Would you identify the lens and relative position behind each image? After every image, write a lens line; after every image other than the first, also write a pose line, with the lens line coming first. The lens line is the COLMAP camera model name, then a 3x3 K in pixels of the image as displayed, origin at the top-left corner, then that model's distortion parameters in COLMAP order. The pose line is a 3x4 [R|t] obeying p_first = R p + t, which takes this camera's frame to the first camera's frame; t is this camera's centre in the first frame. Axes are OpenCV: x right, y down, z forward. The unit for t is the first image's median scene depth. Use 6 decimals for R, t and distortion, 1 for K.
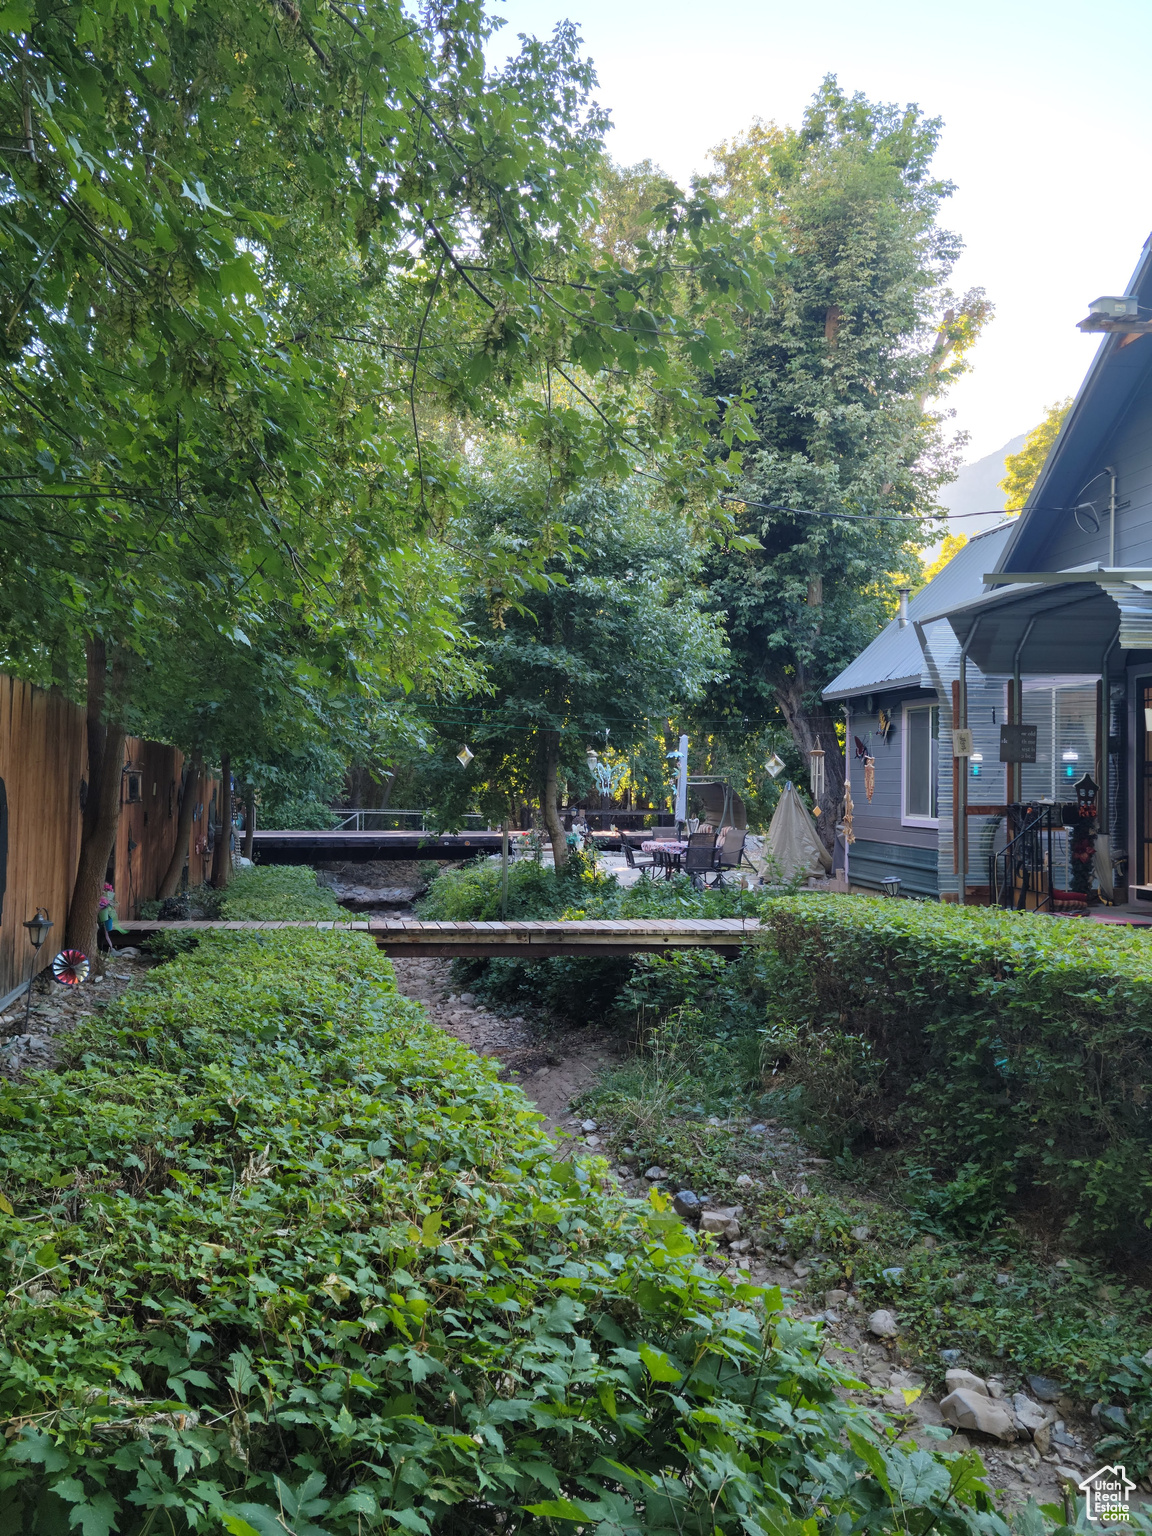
lens RADIAL K [[1218.3, 0, 557.4], [0, 1218.3, 762.7], [0, 0, 1]] dist [0.096976, -0.098915]
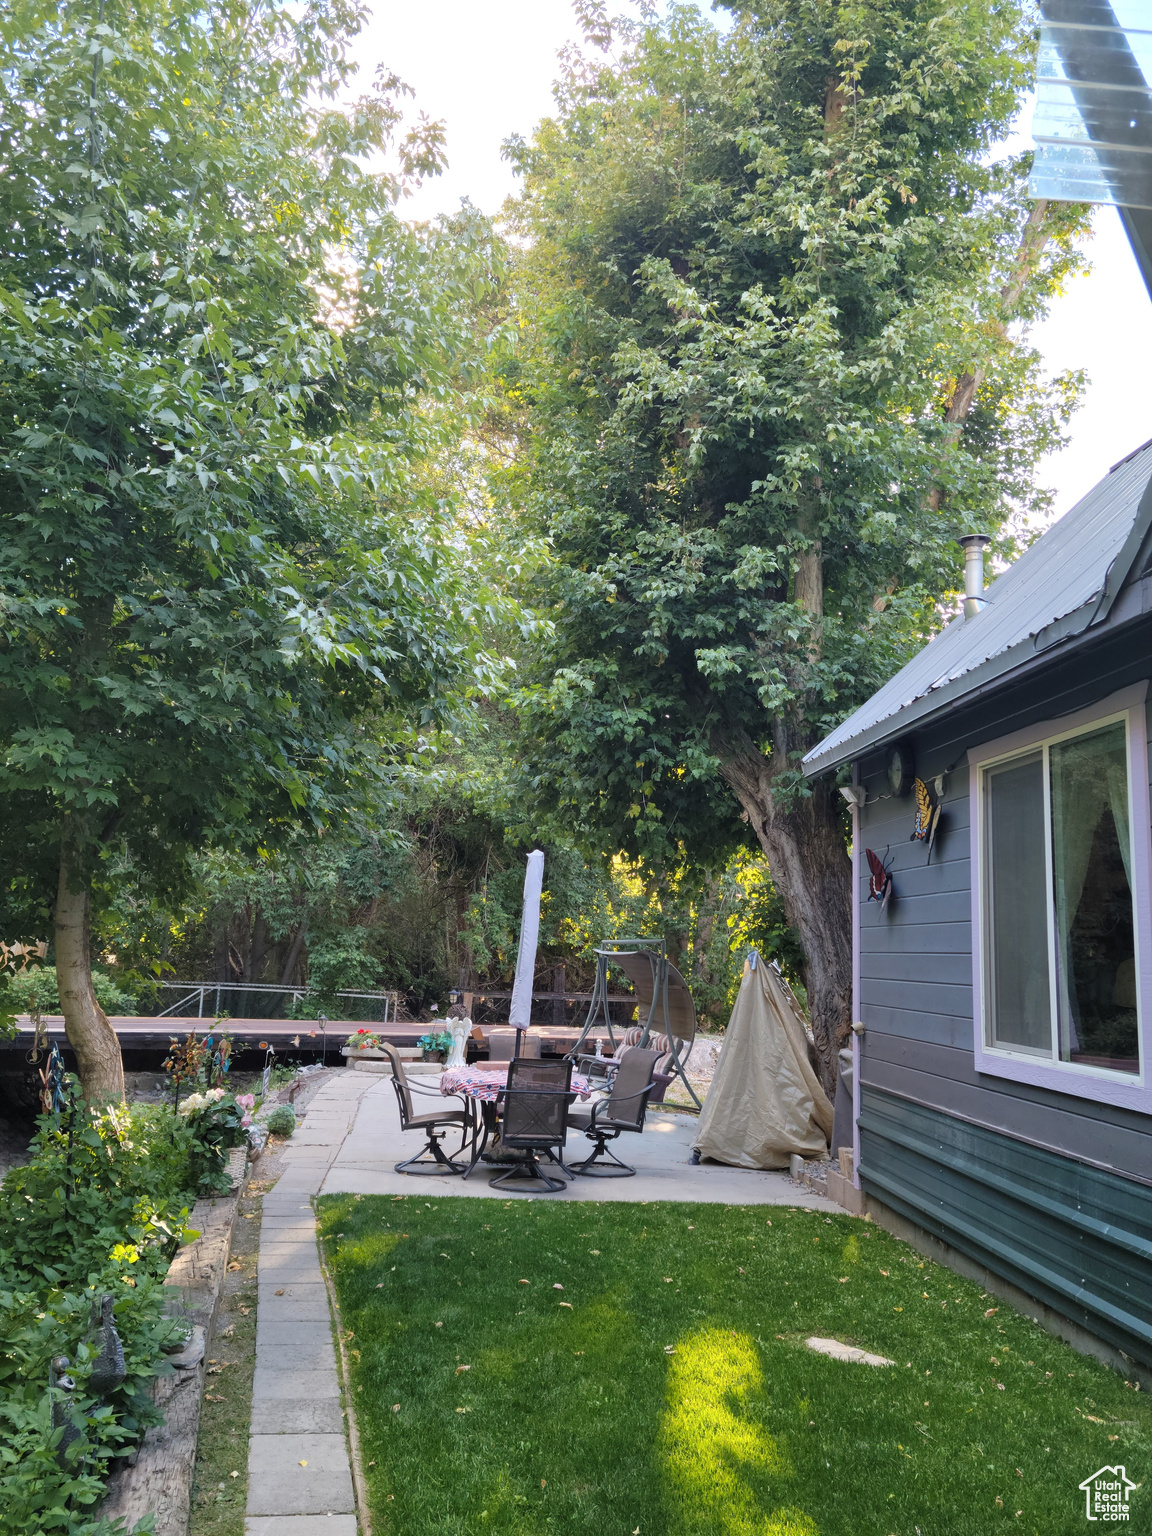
lens RADIAL K [[1218.7, 0, 575.6], [0, 1218.7, 763.0], [0, 0, 1]] dist [0.097551, -0.101931]
pose [[0.998378, 0.018260, -0.053920, 0.278564], [-0.025614, 0.989958, -0.139019, 0.020352], [0.050840, 0.140175, 0.988821, 0.954463]]
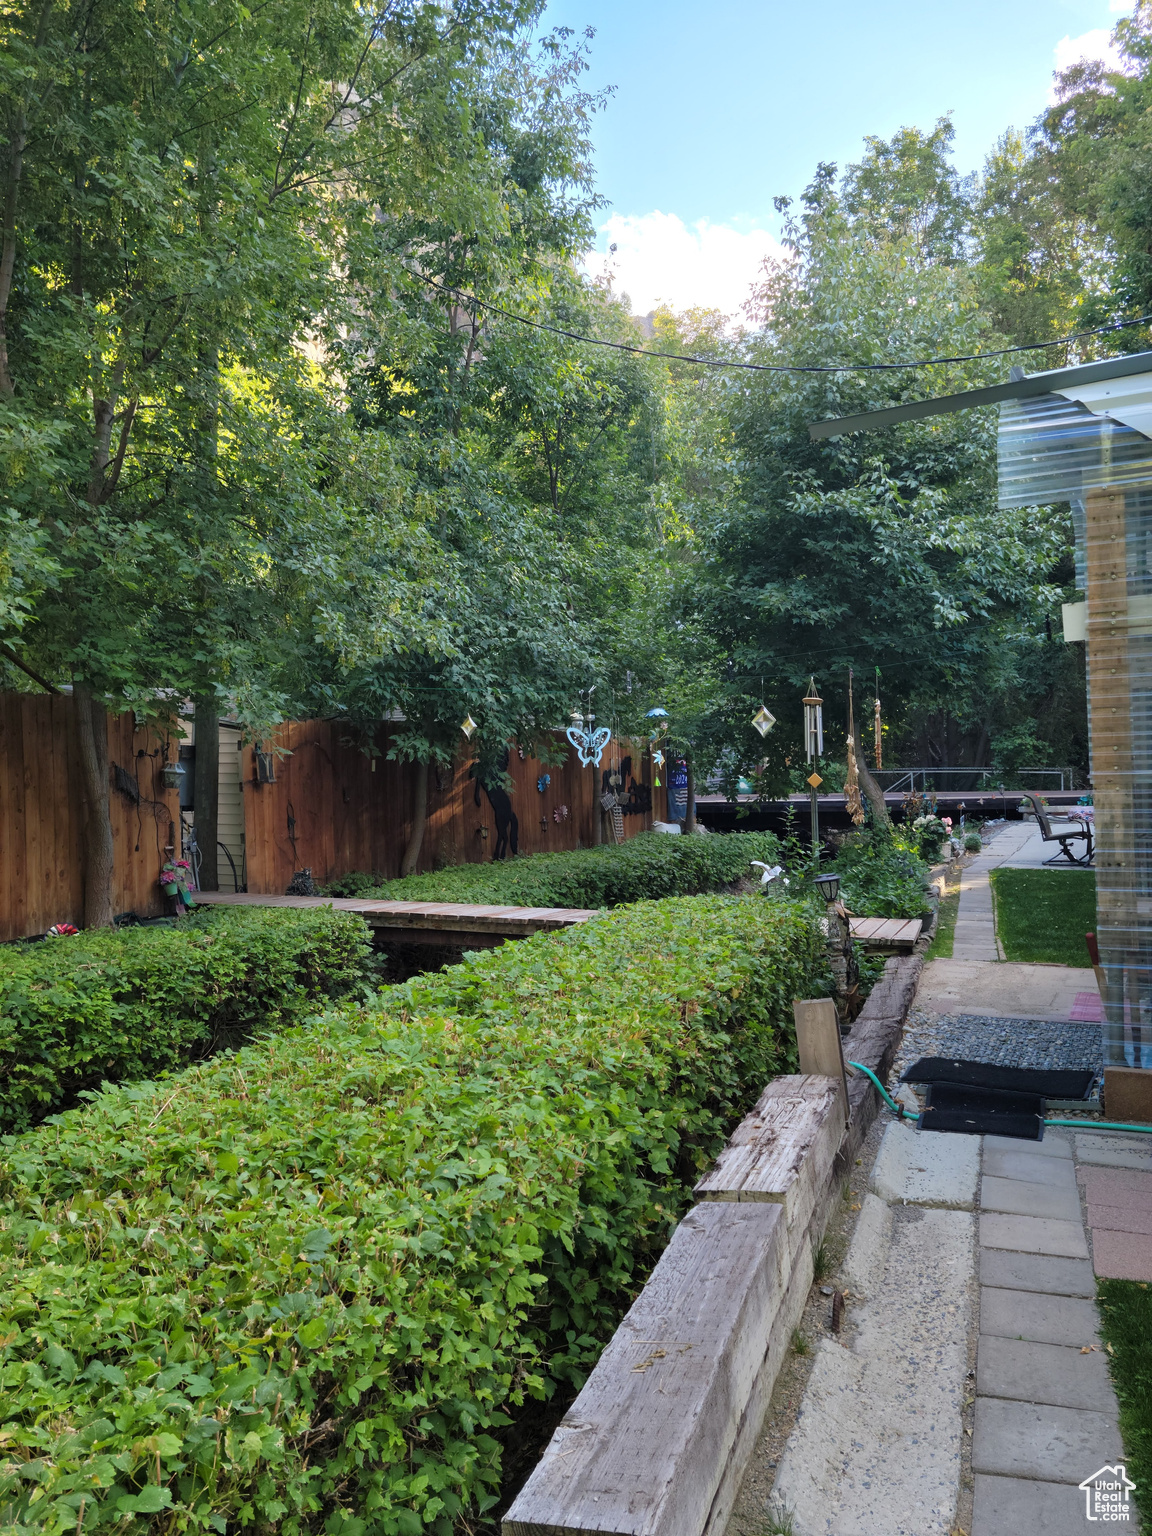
lens RADIAL K [[1218.7, 0, 575.6], [0, 1218.7, 763.0], [0, 0, 1]] dist [0.097551, -0.101931]
pose [[0.823403, -0.029292, -0.566701, 0.497241], [0.050069, 0.998522, 0.021136, 0.006262], [0.565244, -0.045778, 0.823652, 0.300701]]
